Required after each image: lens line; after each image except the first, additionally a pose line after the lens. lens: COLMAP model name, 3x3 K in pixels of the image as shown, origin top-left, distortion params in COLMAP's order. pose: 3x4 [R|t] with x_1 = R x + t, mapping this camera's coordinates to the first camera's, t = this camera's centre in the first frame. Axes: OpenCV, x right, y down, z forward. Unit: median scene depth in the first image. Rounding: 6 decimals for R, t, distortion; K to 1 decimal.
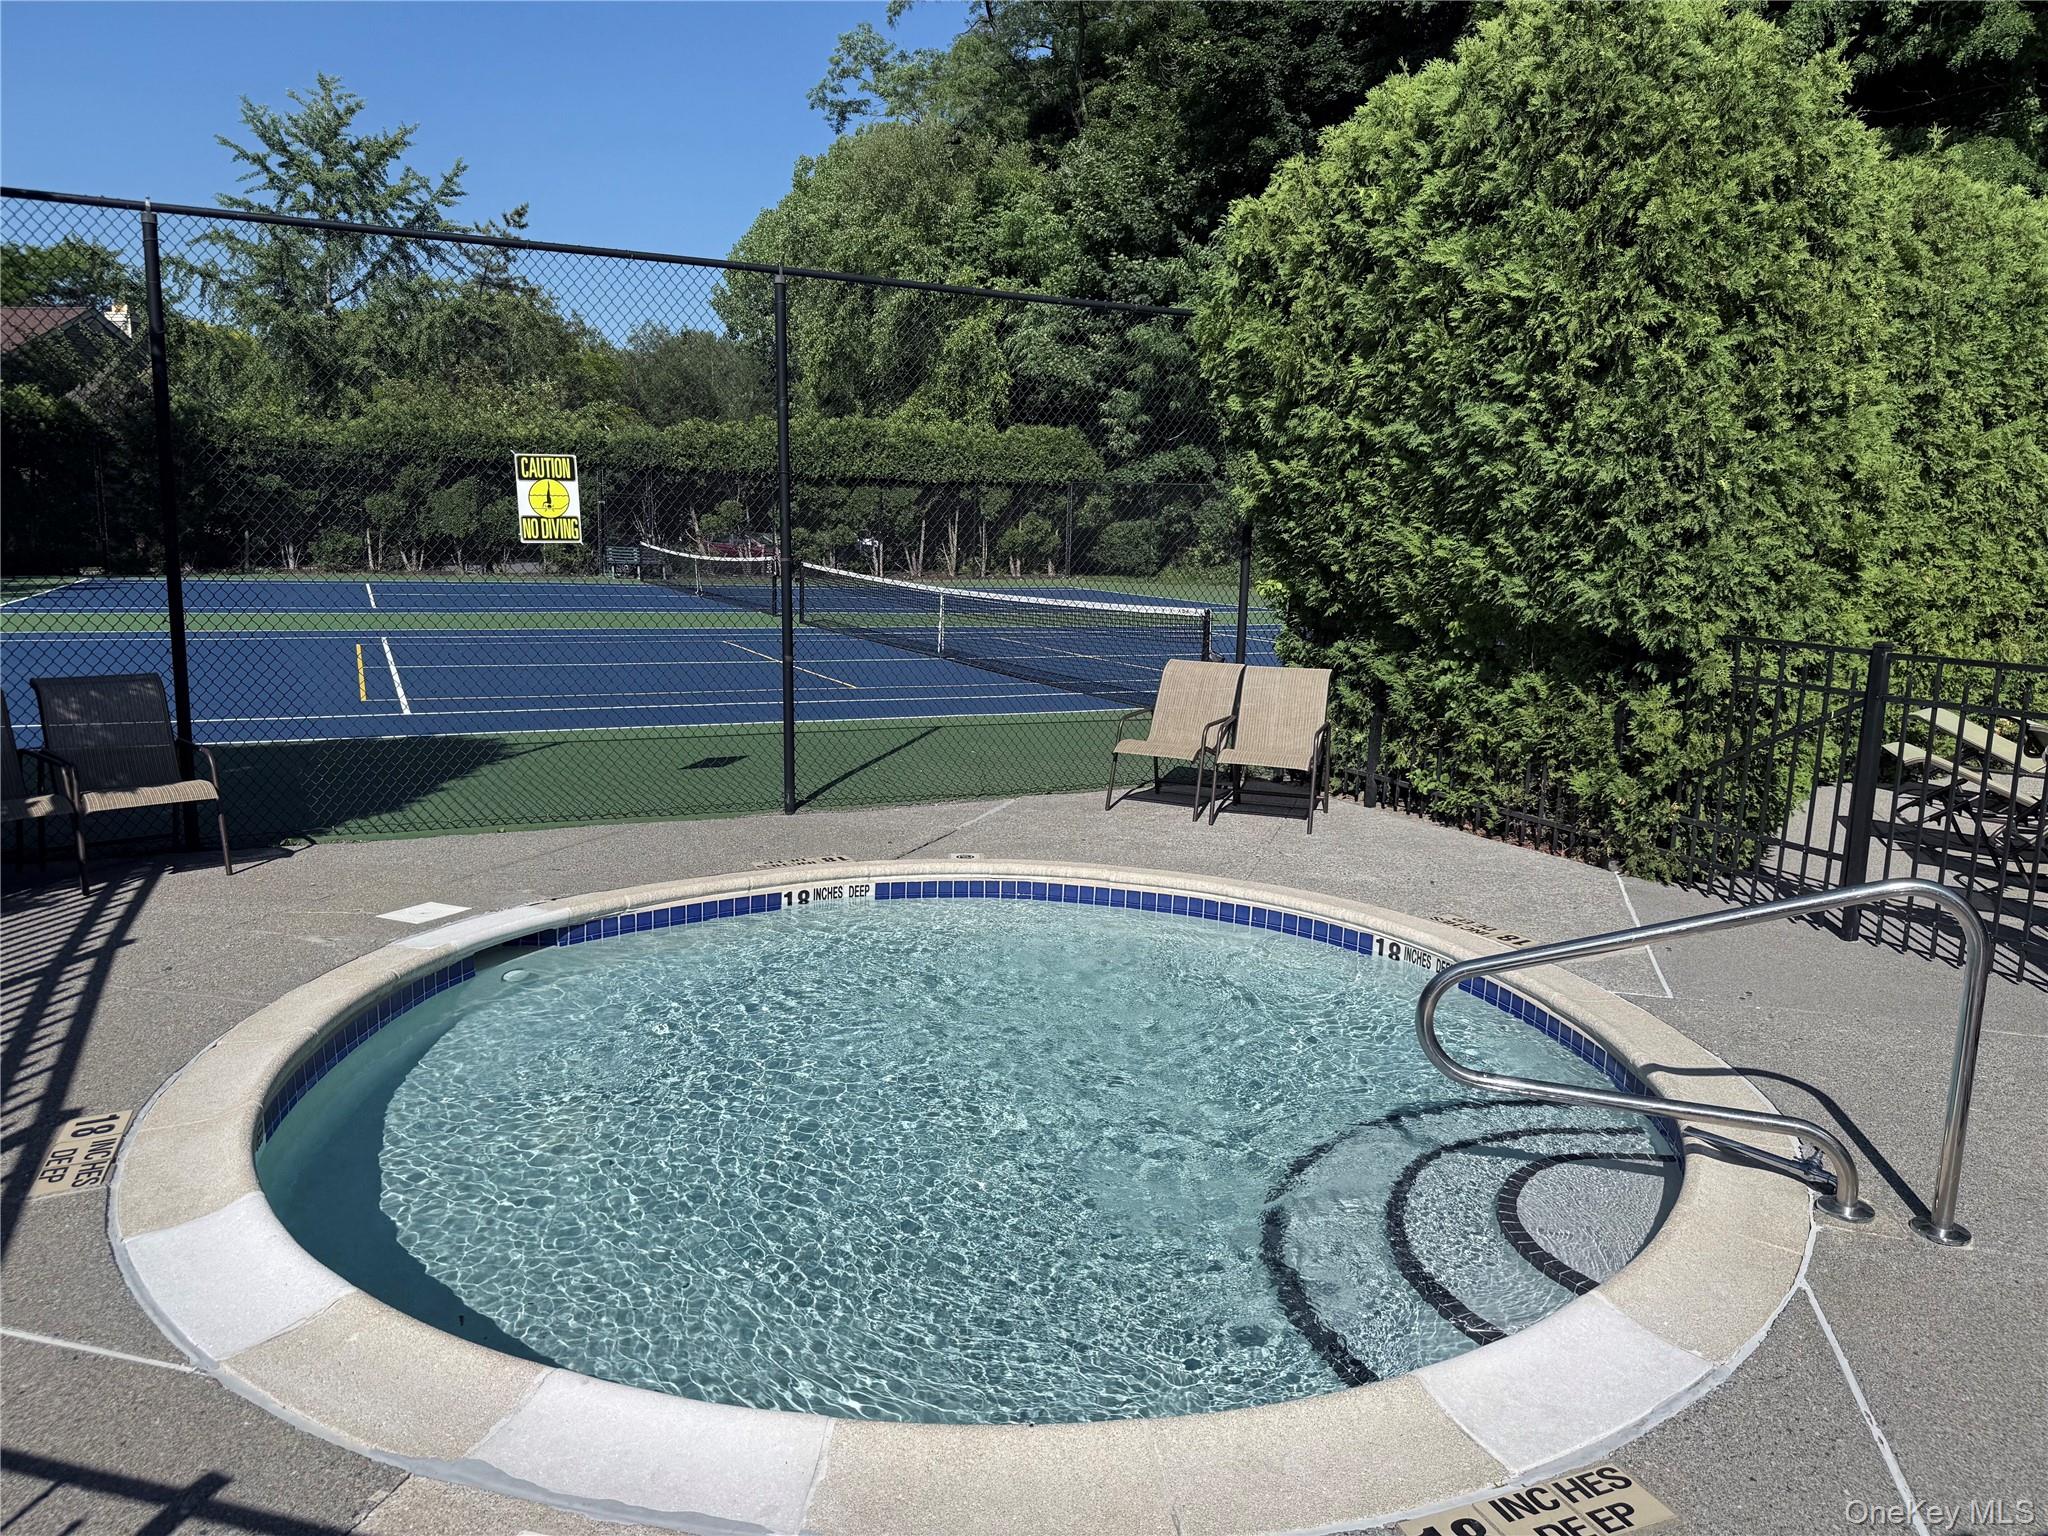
lens RADIAL K [[1392.6, 0, 1024.0], [0, 1392.6, 768.0], [0, 0, 1]] dist [0.032348, -0.071139]
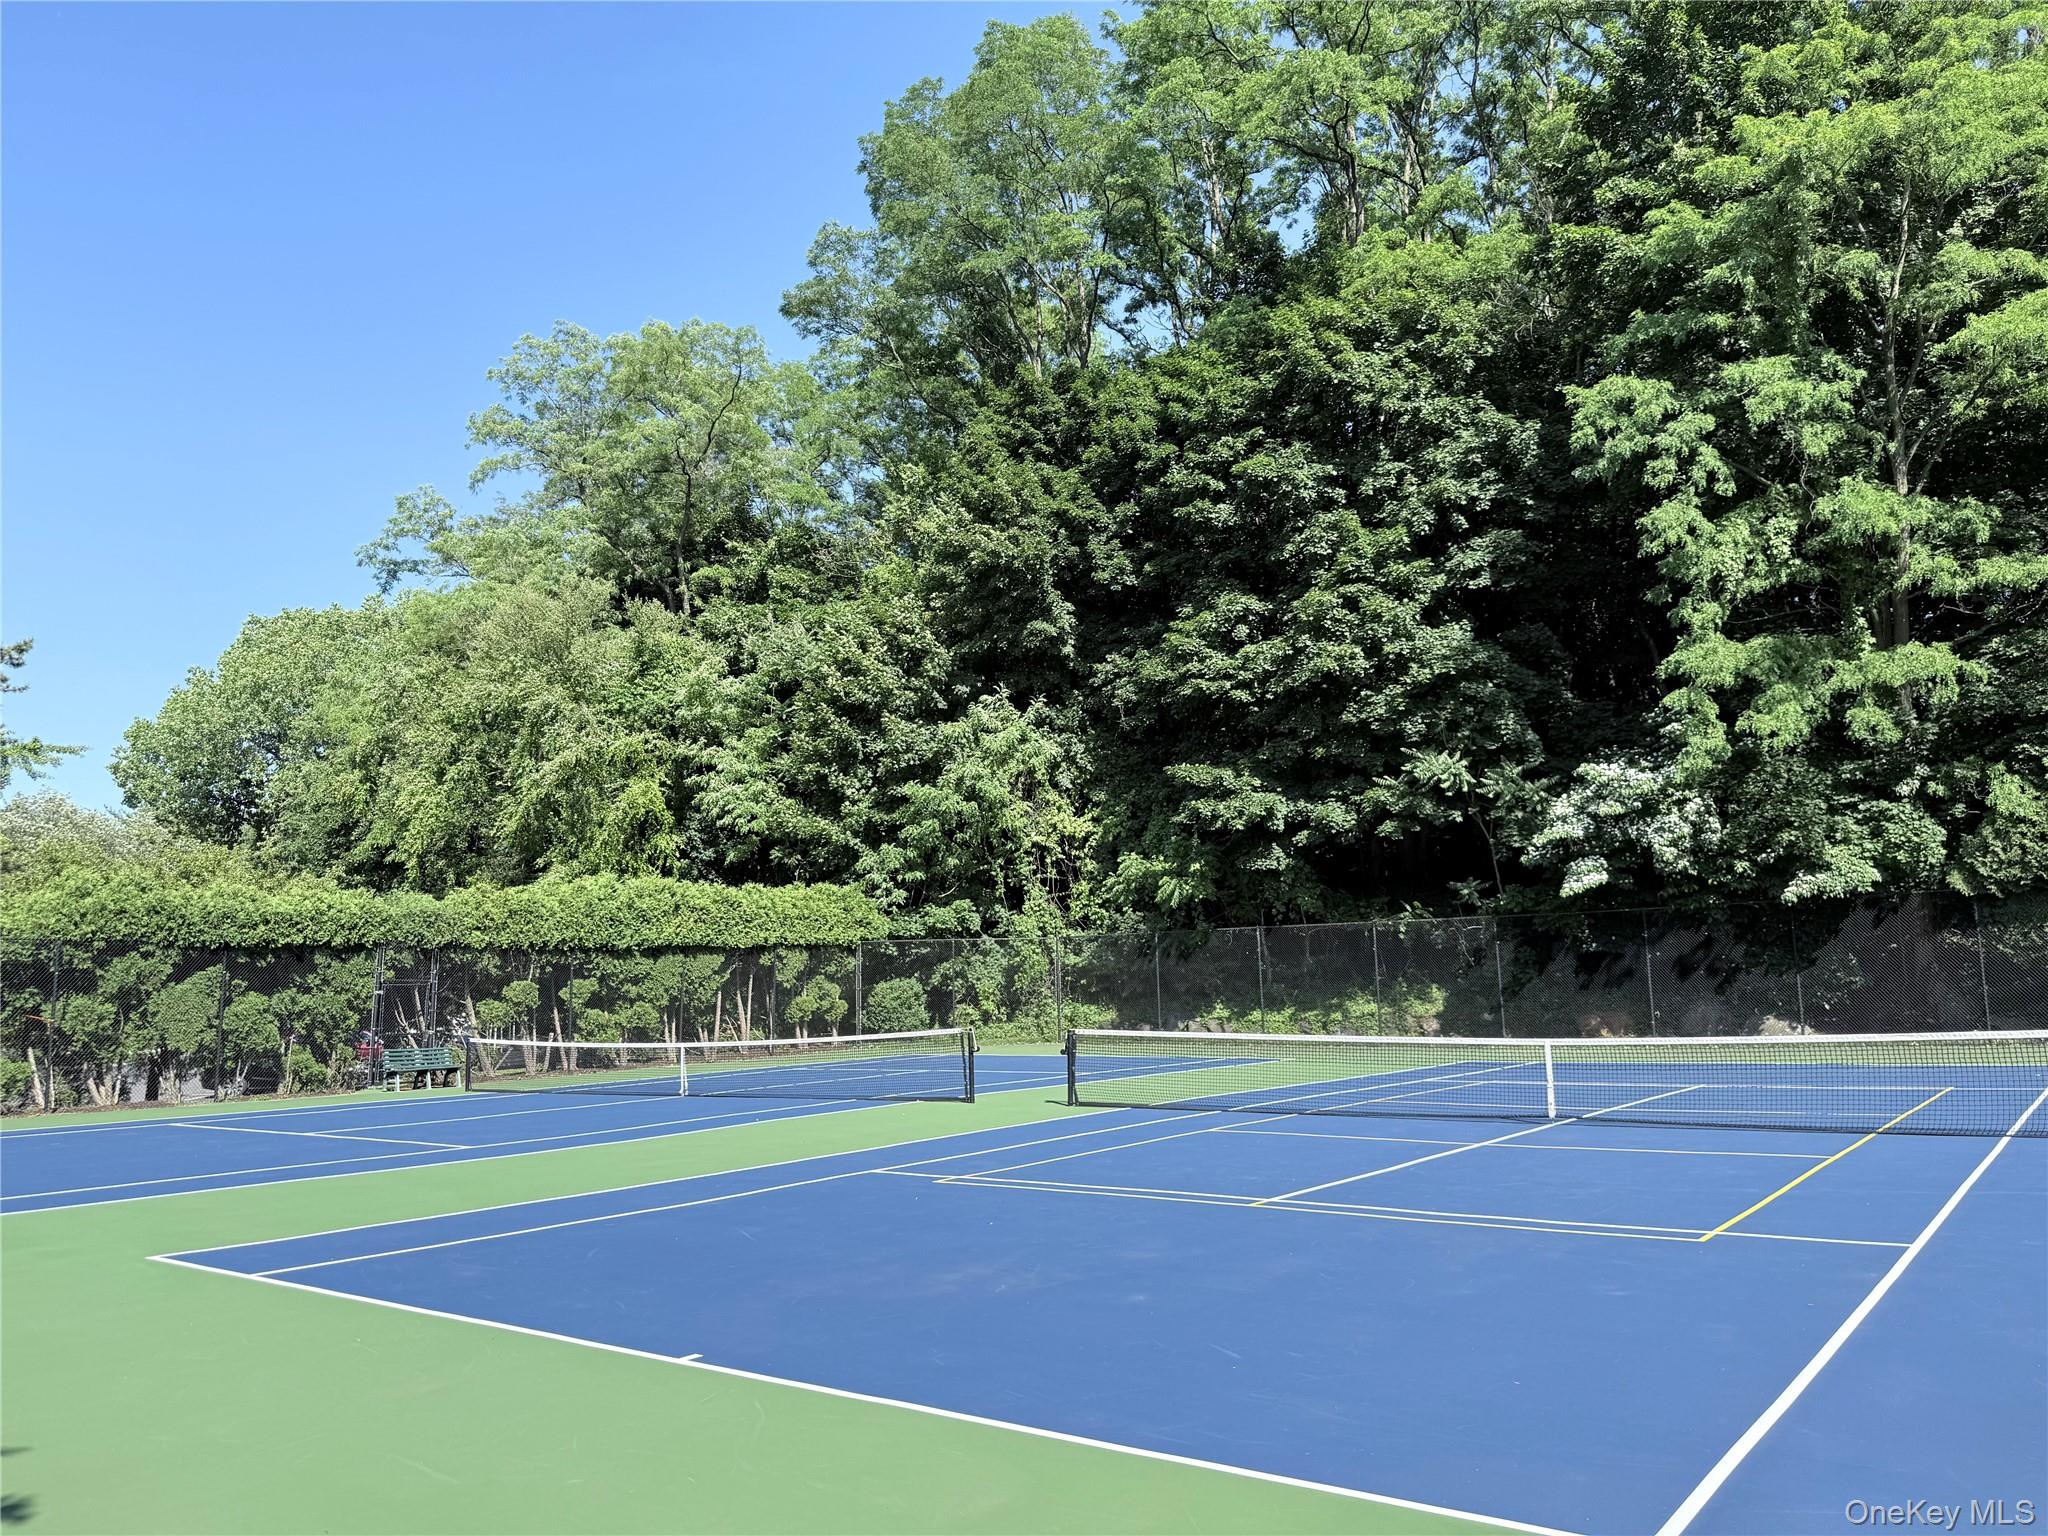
lens RADIAL K [[1392.6, 0, 1024.0], [0, 1392.6, 768.0], [0, 0, 1]] dist [0.032348, -0.071139]
pose [[0.859416, 0.014729, 0.511065, -0.356778], [0.156849, 0.943791, -0.290959, -0.026121], [-0.486624, 0.330215, 0.808798, 0.156157]]
